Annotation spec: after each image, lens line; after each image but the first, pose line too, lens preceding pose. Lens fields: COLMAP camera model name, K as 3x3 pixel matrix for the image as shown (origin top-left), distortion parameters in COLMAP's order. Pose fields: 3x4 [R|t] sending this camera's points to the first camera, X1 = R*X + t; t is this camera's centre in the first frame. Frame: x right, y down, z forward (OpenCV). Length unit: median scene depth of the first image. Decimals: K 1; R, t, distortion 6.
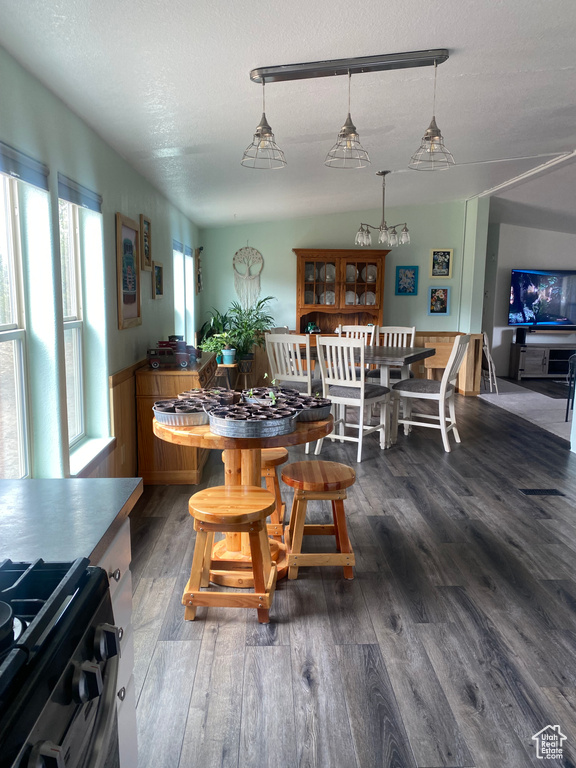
lens RADIAL K [[593.3, 0, 288.0], [0, 593.3, 384.0], [0, 0, 1]] dist [0.044120, -0.067816]
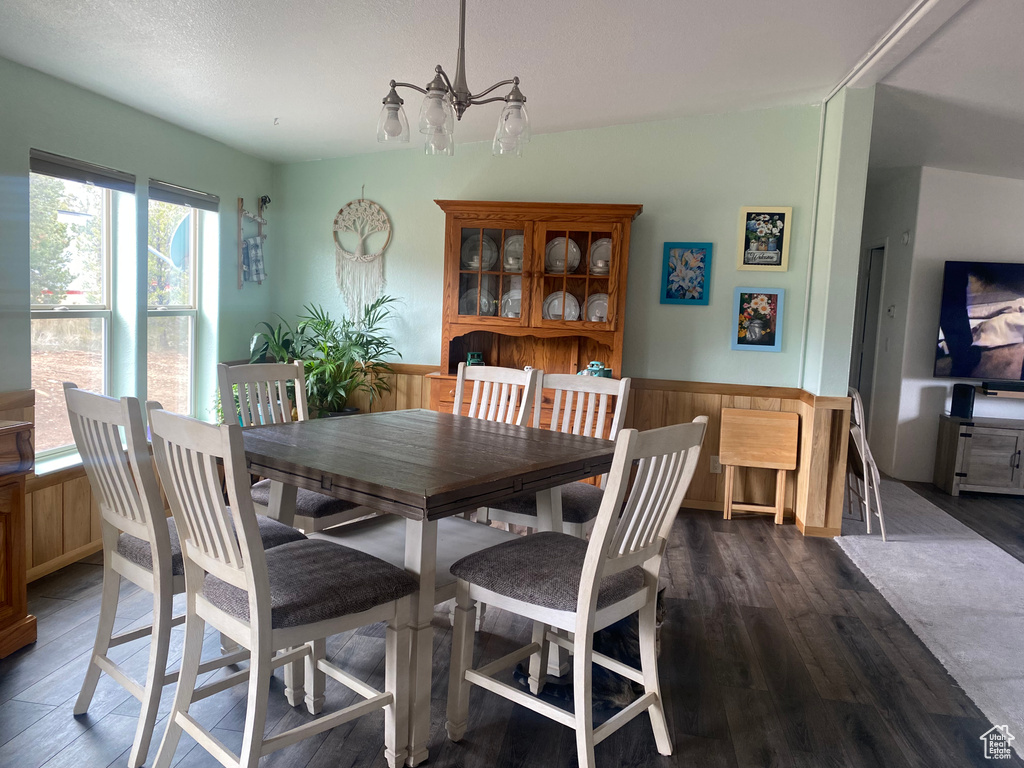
lens RADIAL K [[791.1, 0, 492.7], [0, 791.1, 371.3], [0, 0, 1]] dist [0.044120, -0.067816]
pose [[0.978017, 0.051274, -0.202121, 0.181886], [-0.064529, 0.996138, -0.059543, -0.050450], [0.198287, 0.071276, 0.977549, 0.367103]]
